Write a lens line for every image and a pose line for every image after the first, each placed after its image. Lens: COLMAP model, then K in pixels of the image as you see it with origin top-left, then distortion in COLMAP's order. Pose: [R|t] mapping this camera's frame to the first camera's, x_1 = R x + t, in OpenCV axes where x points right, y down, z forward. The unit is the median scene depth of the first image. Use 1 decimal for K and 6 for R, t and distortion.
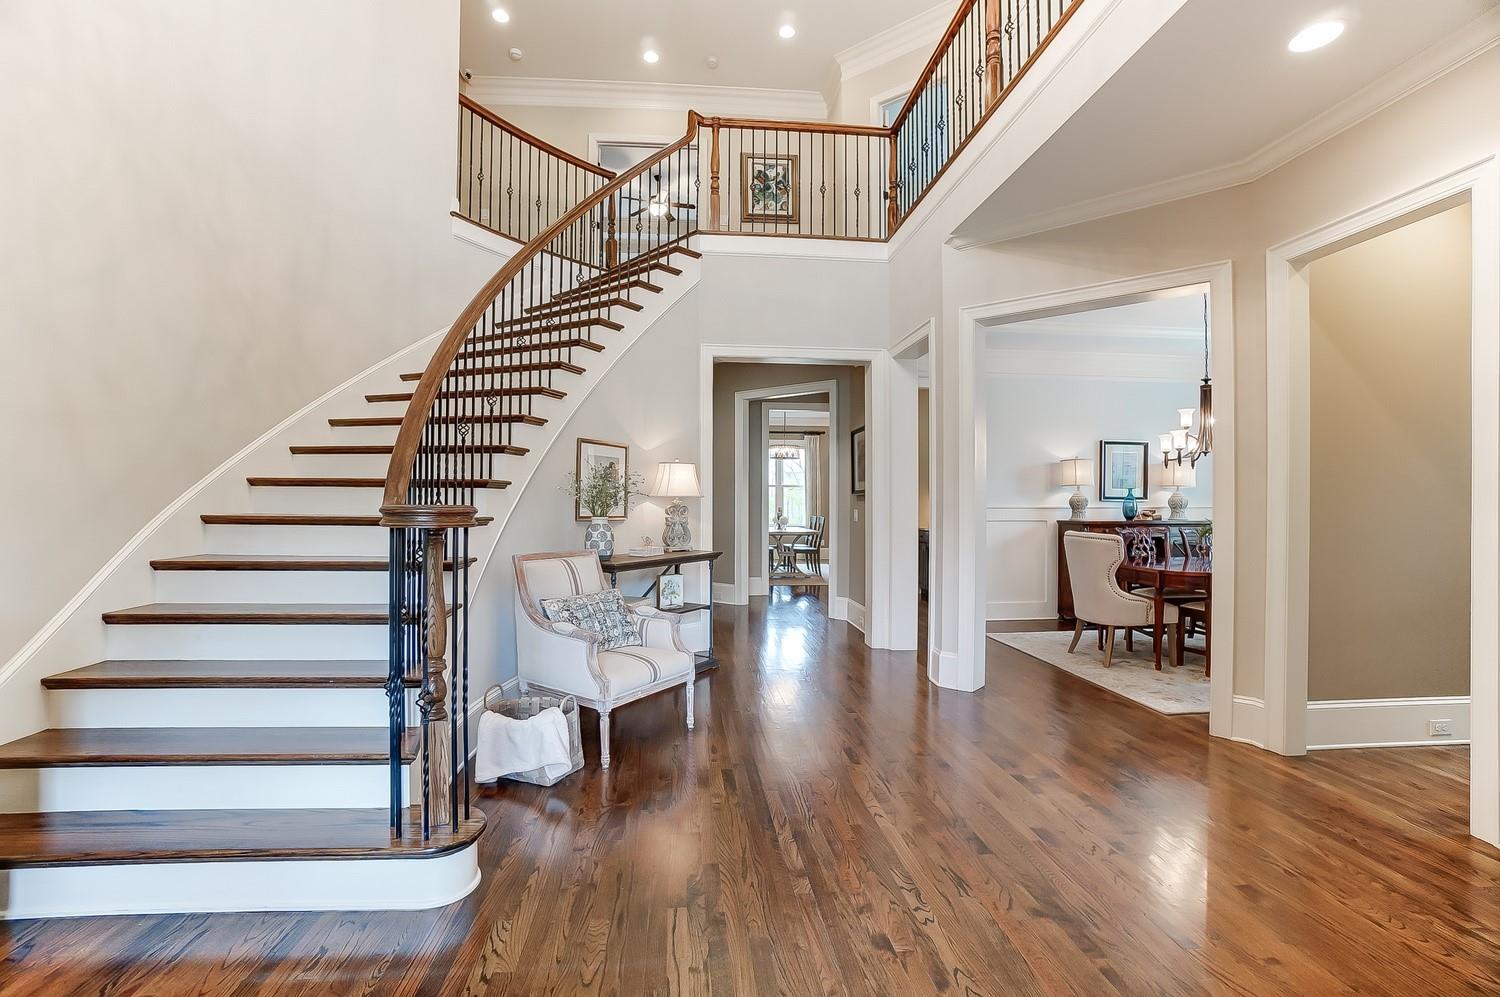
lens RADIAL K [[648.6, 0, 750.0], [0, 648.6, 498.5], [0, 0, 1]] dist [-0.042566, 0.000730]
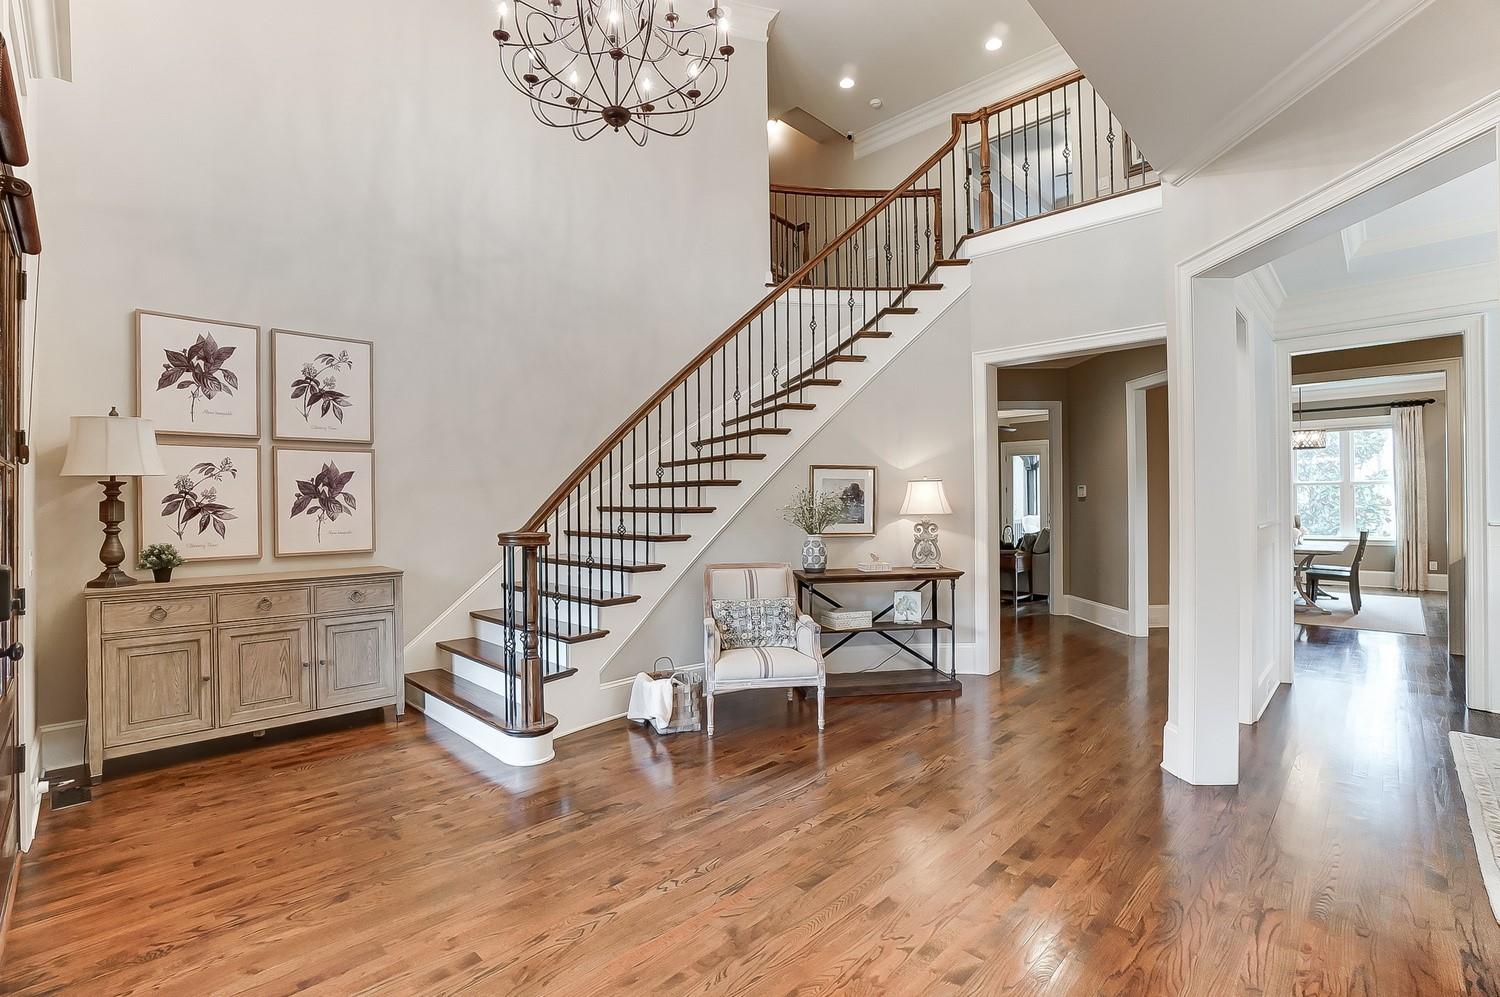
lens RADIAL K [[687.9, 0, 767.2], [0, 687.9, 499.5], [0, 0, 1]] dist [-0.041840, 0.000481]
pose [[0.660225, -0.011748, -0.750976, 0.606447], [0.012524, 0.999911, -0.004631, -0.027493], [0.750963, -0.006347, 0.660313, 0.133454]]
